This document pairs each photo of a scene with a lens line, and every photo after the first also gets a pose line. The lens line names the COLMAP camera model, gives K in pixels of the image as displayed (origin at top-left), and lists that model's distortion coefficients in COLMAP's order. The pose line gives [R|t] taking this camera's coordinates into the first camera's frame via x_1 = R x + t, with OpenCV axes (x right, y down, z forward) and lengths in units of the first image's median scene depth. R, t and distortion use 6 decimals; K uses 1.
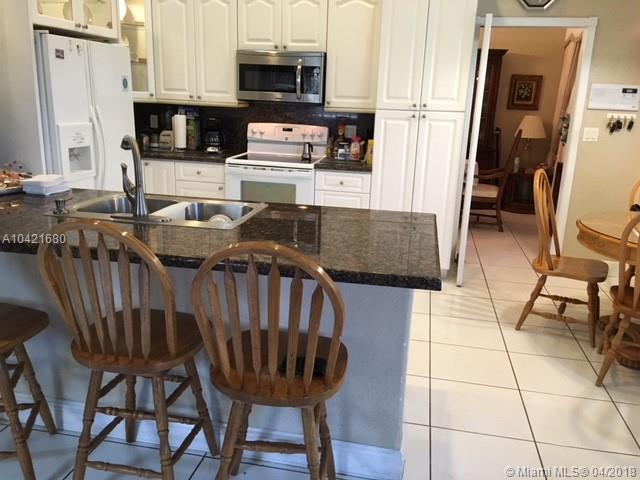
lens RADIAL K [[539.5, 0, 321.2], [0, 539.5, 242.8], [0, 0, 1]] dist [0.087487, -0.095196]
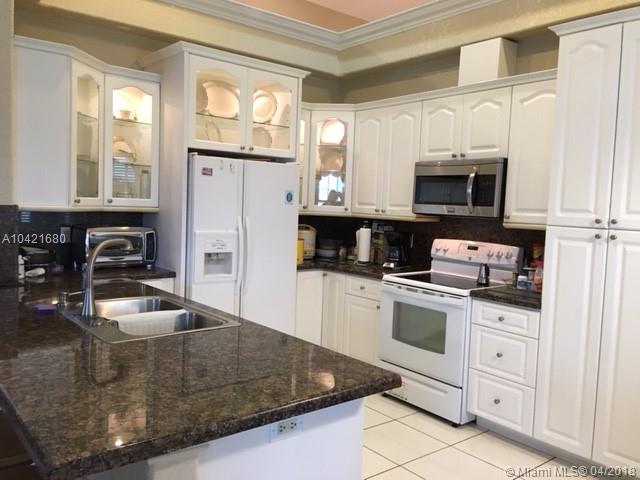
lens RADIAL K [[539.5, 0, 320.7], [0, 539.5, 240.0], [0, 0, 1]] dist [0.087487, -0.095196]
pose [[0.773729, 0.039262, -0.632299, 0.314743], [-0.177139, 0.971675, -0.156425, -0.053064], [0.608248, 0.233035, 0.758768, 0.239499]]
